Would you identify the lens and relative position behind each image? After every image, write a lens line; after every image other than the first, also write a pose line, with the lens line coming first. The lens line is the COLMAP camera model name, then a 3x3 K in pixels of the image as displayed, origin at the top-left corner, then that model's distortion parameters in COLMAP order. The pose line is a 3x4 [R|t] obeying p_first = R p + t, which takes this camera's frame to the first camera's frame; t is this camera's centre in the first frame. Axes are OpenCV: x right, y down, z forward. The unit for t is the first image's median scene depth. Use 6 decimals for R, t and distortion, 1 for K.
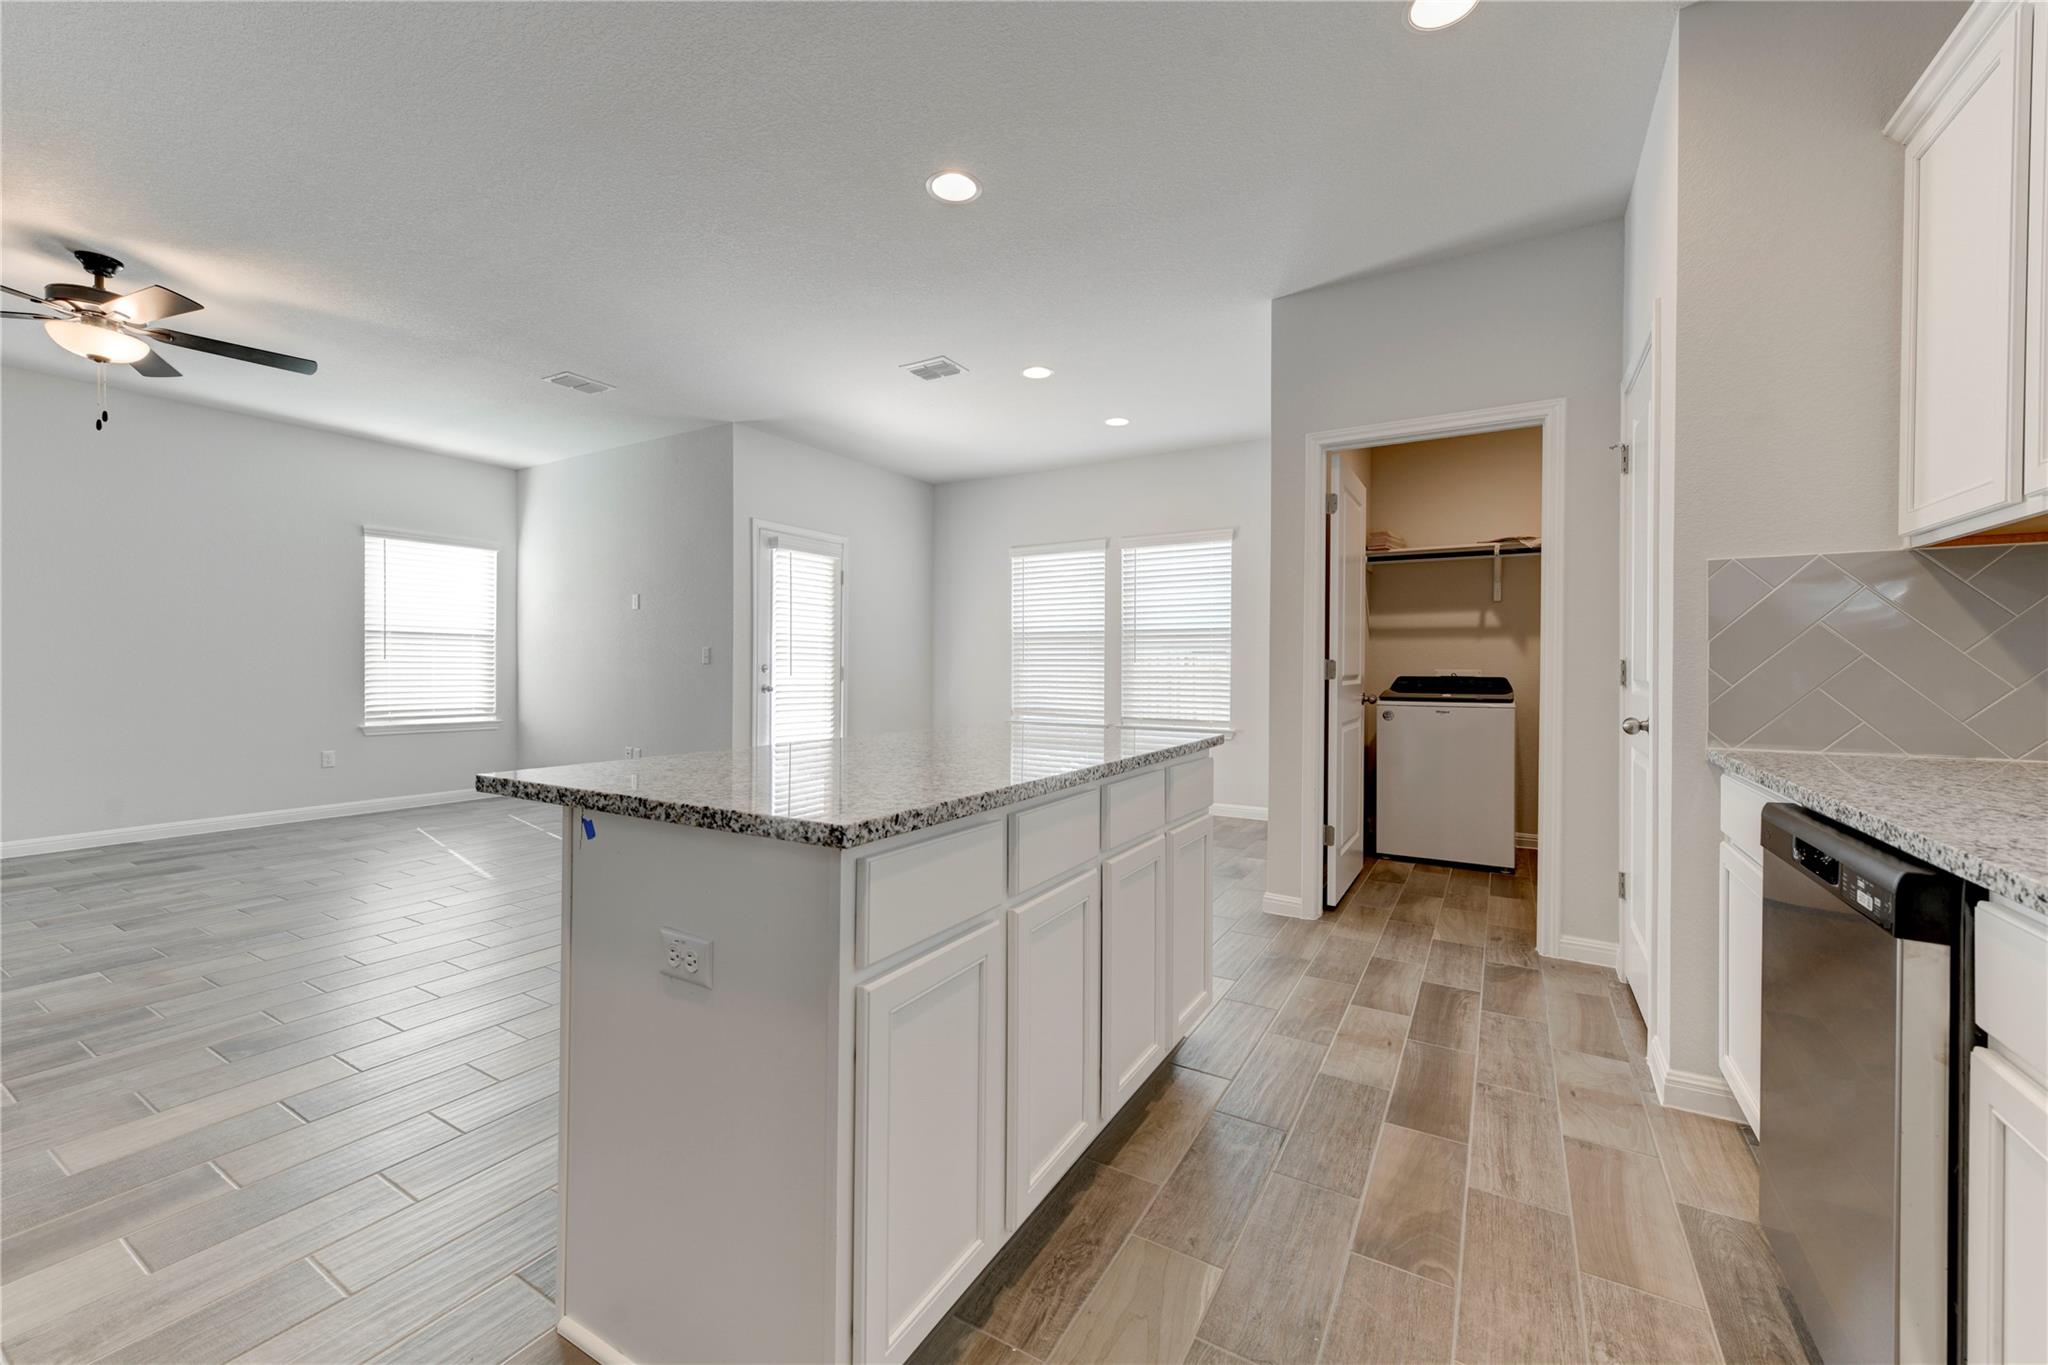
lens RADIAL K [[801.3, 0, 1021.9], [0, 801.3, 672.7], [0, 0, 1]] dist [0.001750, 0.000189]
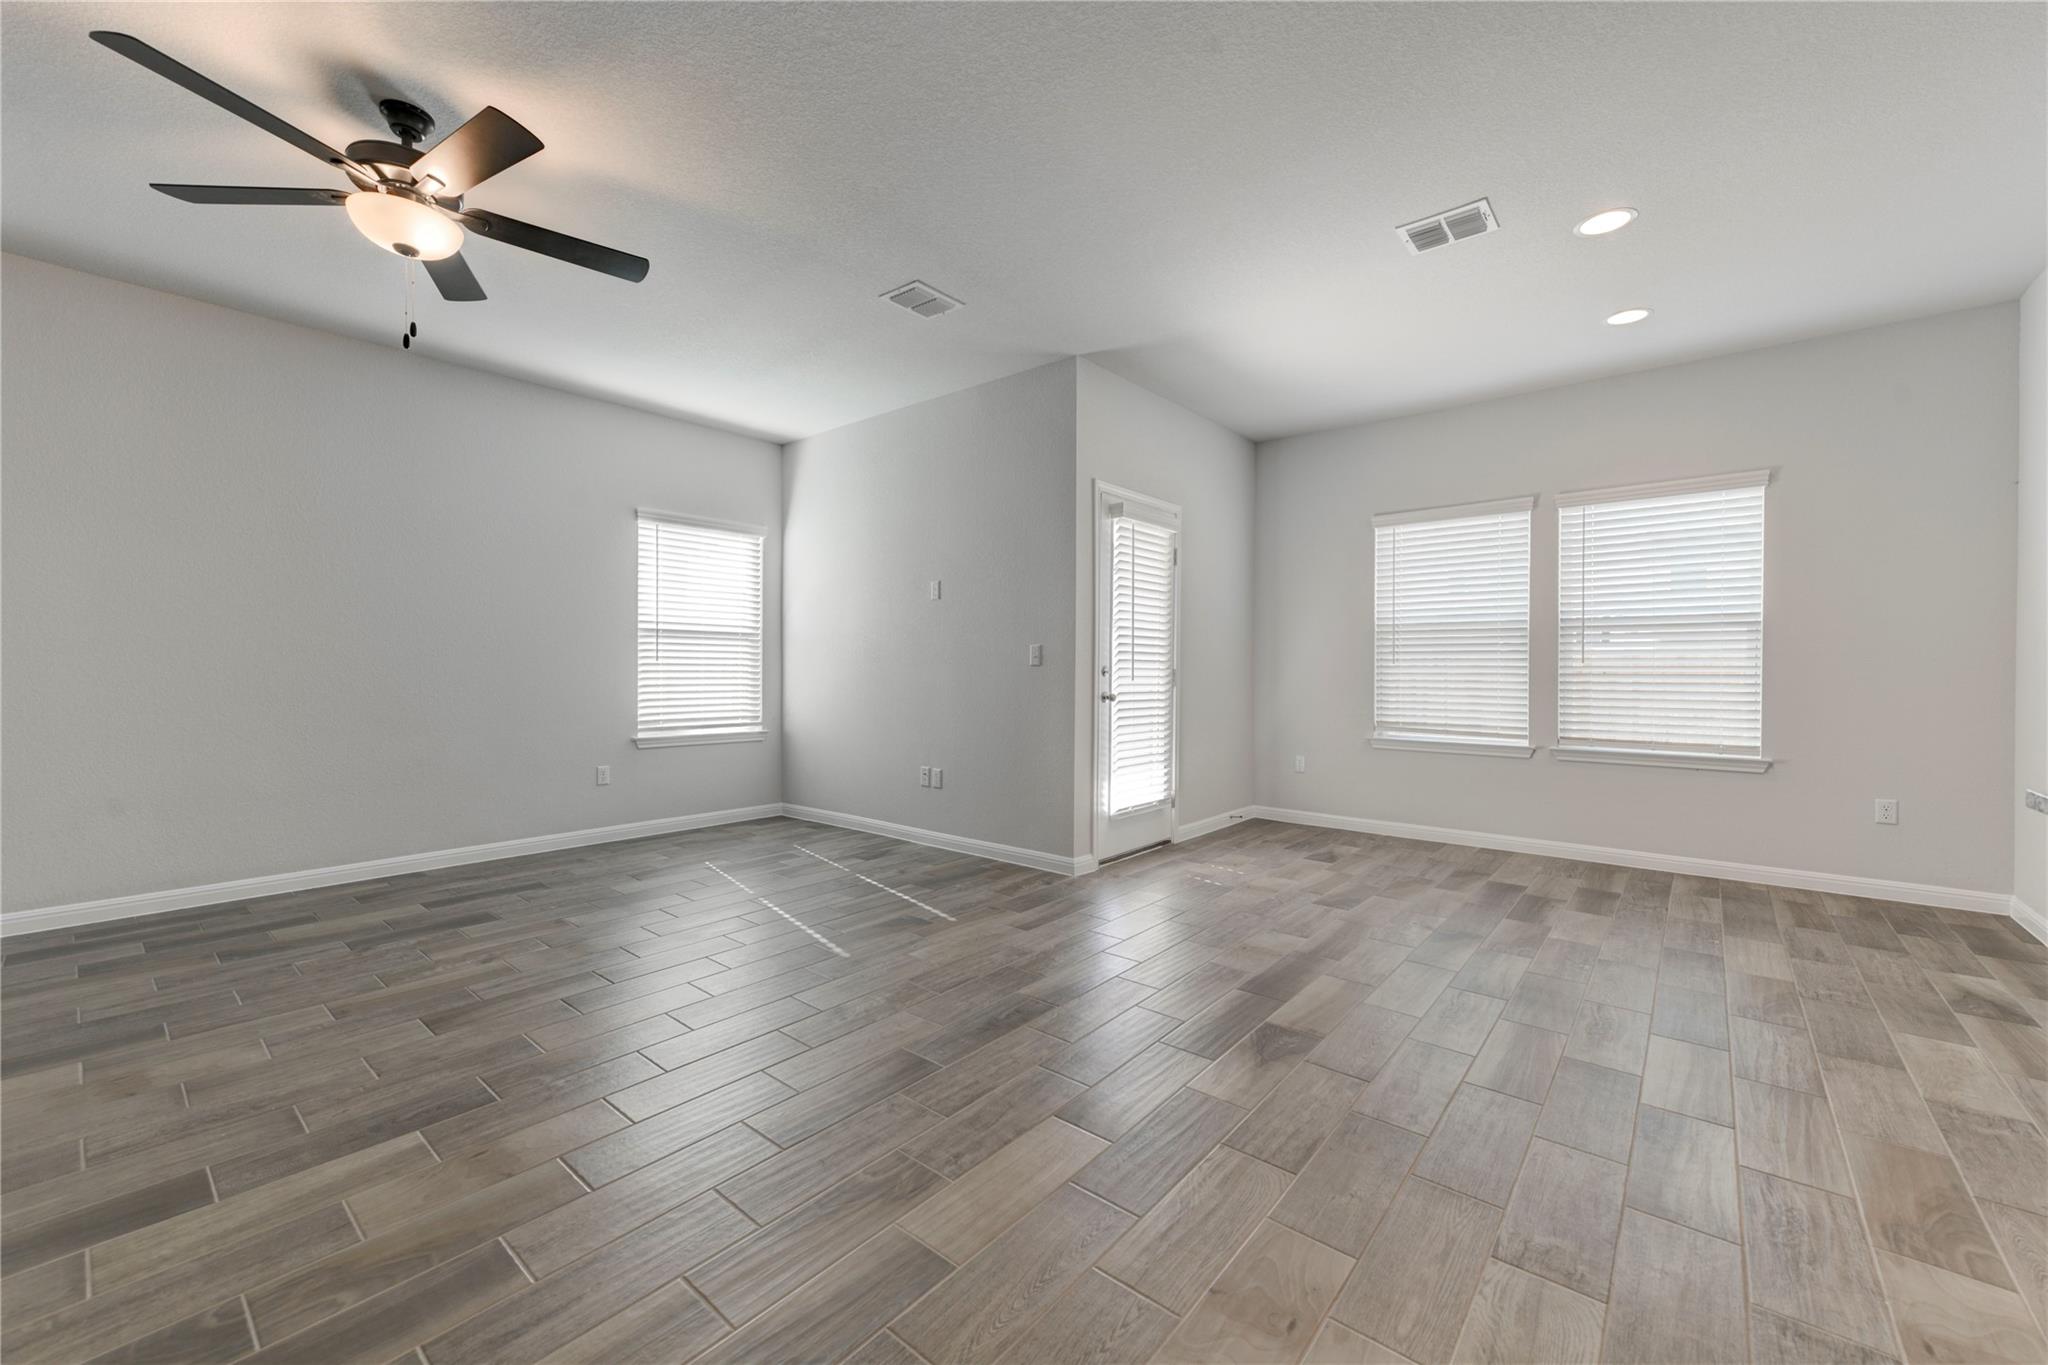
lens RADIAL K [[801.3, 0, 1021.9], [0, 801.3, 672.7], [0, 0, 1]] dist [0.001750, 0.000189]
pose [[0.986715, -0.000406, -0.162462, -0.272715], [-0.000118, 0.999995, -0.003217, -0.001399], [0.162462, 0.003194, 0.986710, 0.211947]]
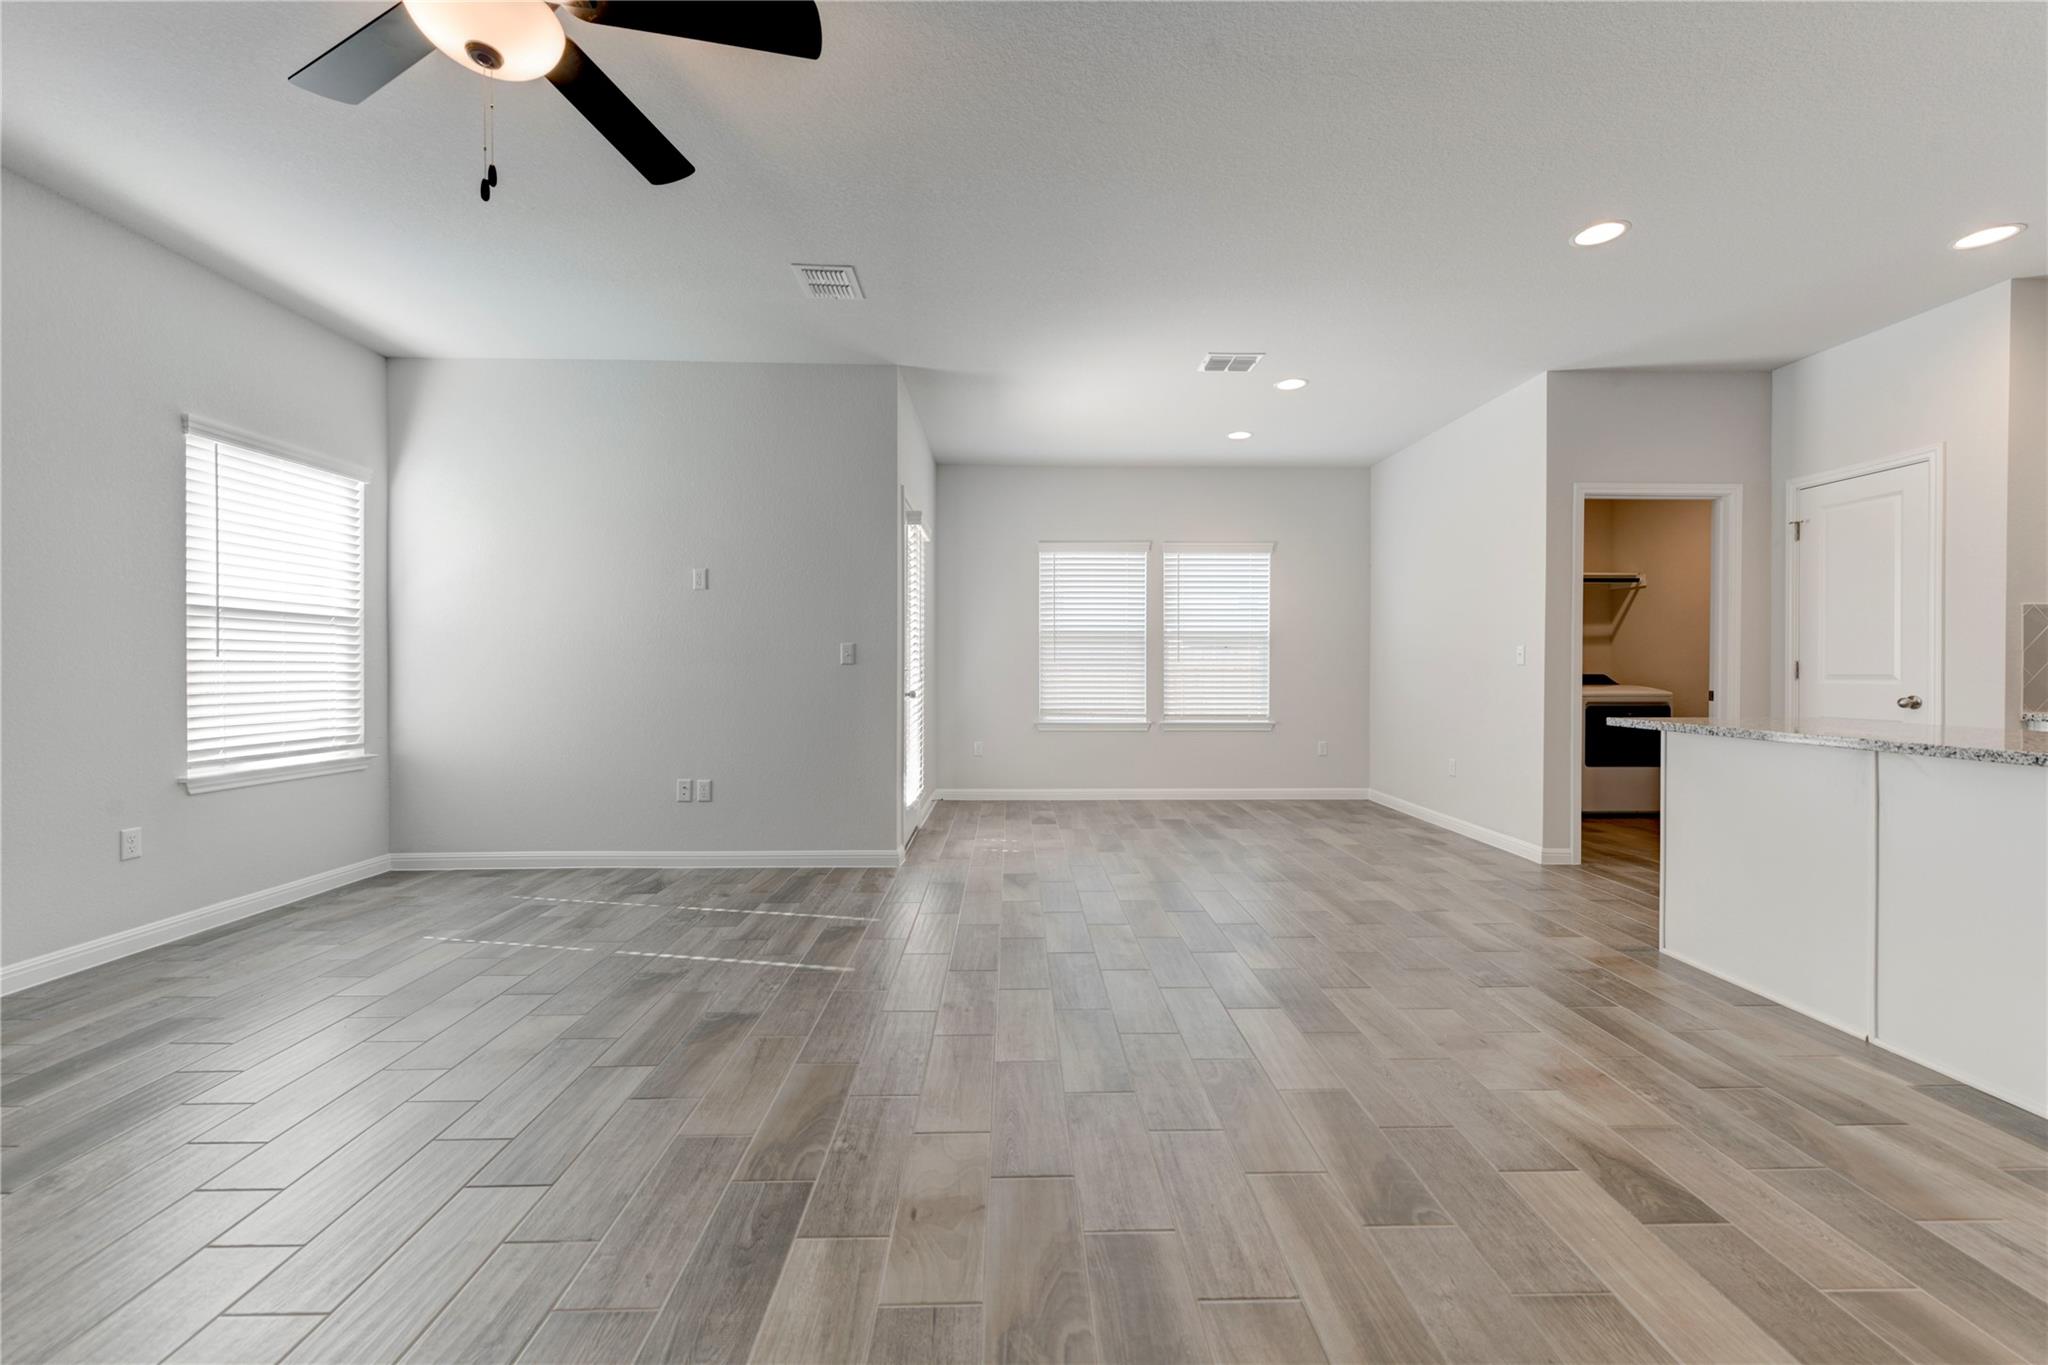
lens RADIAL K [[809.8, 0, 1026.9], [0, 809.8, 672.5], [0, 0, 1]] dist [0.007023, 0.000099]
pose [[0.847147, -0.006993, 0.531313, -0.654533], [0.005955, 0.999976, 0.003667, -0.004629], [-0.531325, 0.000058, 0.847168, 0.226229]]
